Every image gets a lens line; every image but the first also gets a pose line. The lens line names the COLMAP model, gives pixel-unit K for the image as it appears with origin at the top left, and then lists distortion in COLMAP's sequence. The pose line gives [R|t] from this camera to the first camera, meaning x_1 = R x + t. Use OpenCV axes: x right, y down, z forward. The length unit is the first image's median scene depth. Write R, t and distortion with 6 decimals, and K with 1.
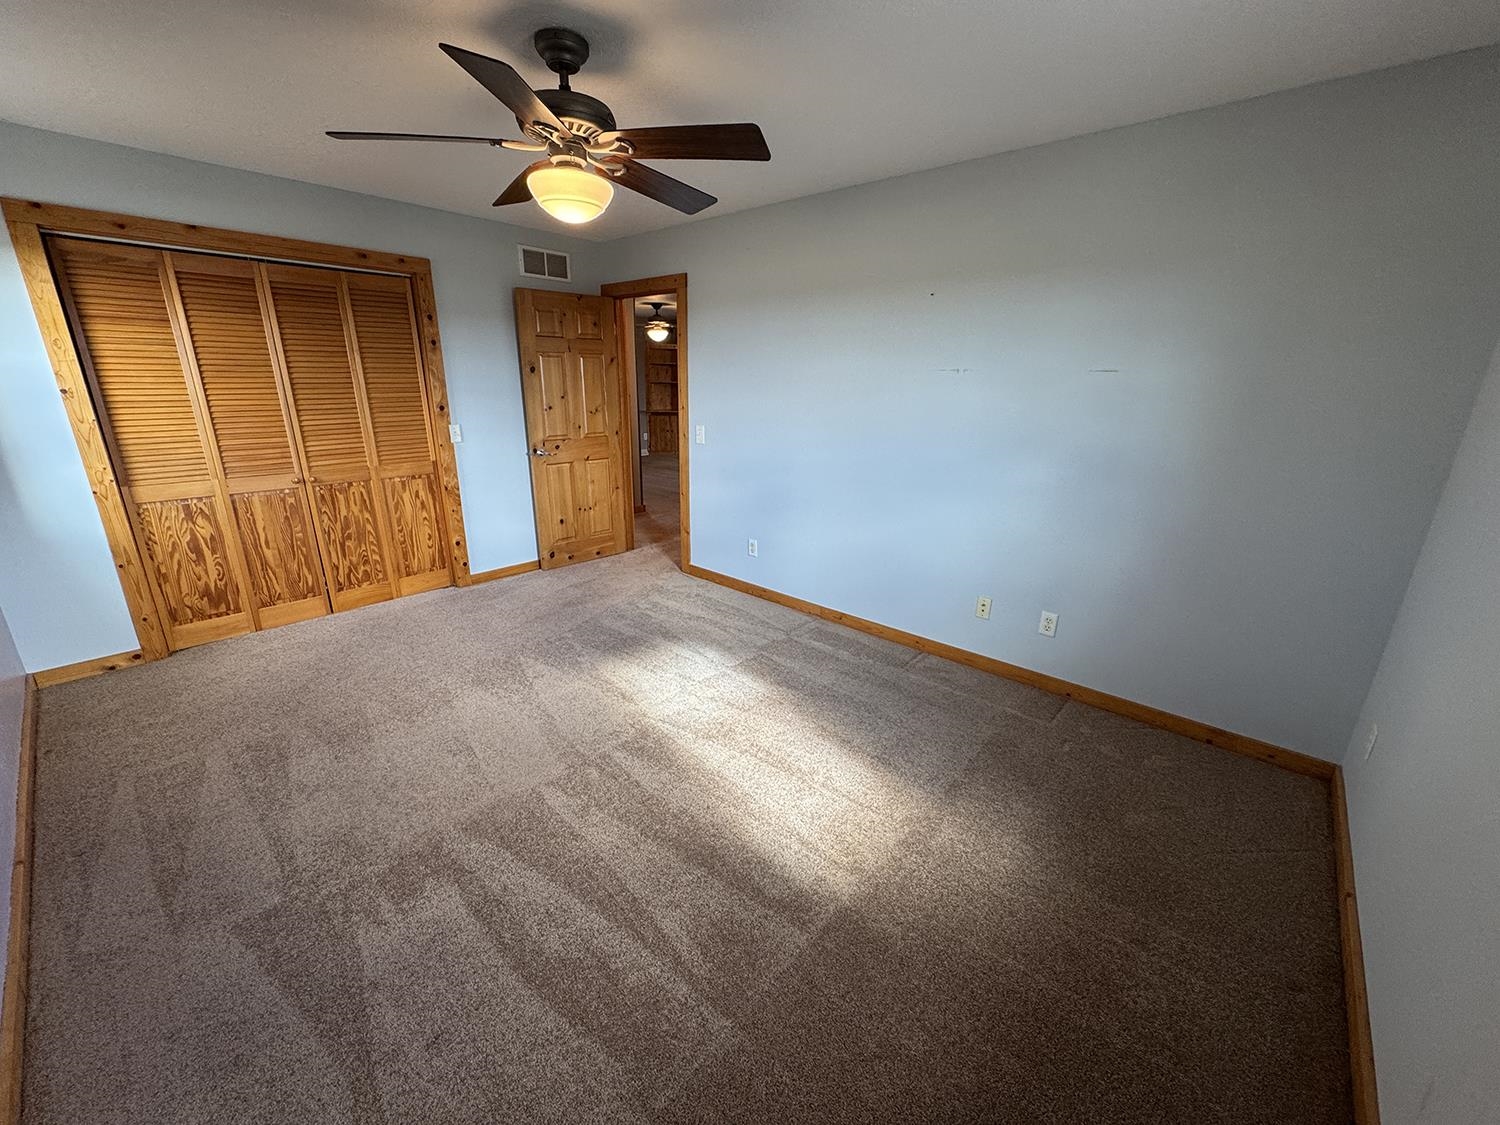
lens RADIAL K [[597.9, 0, 746.5], [0, 597.9, 566.2], [0, 0, 1]] dist [-0.003607, 0.000137]
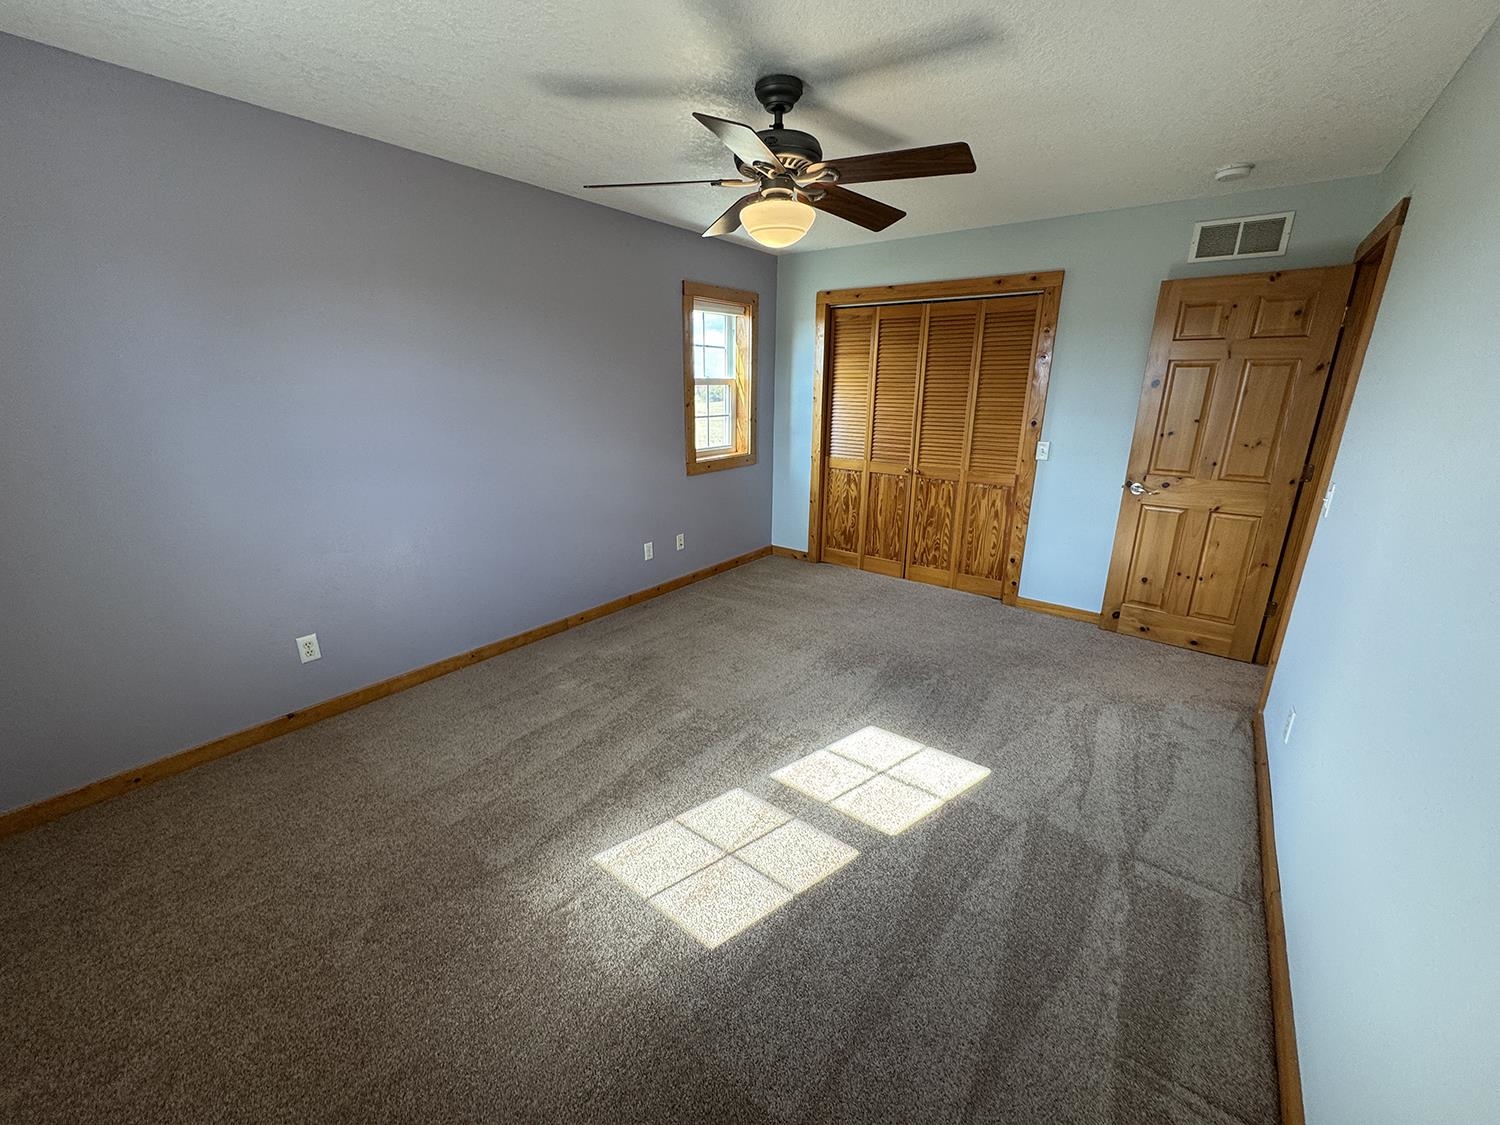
lens RADIAL K [[597.9, 0, 747.1], [0, 597.9, 564.7], [0, 0, 1]] dist [-0.003607, 0.000137]
pose [[0.073515, 0.280946, -0.956904, 0.473756], [-0.307533, 0.919127, 0.246229, -0.155147], [0.948693, 0.276178, 0.153970, 0.488677]]
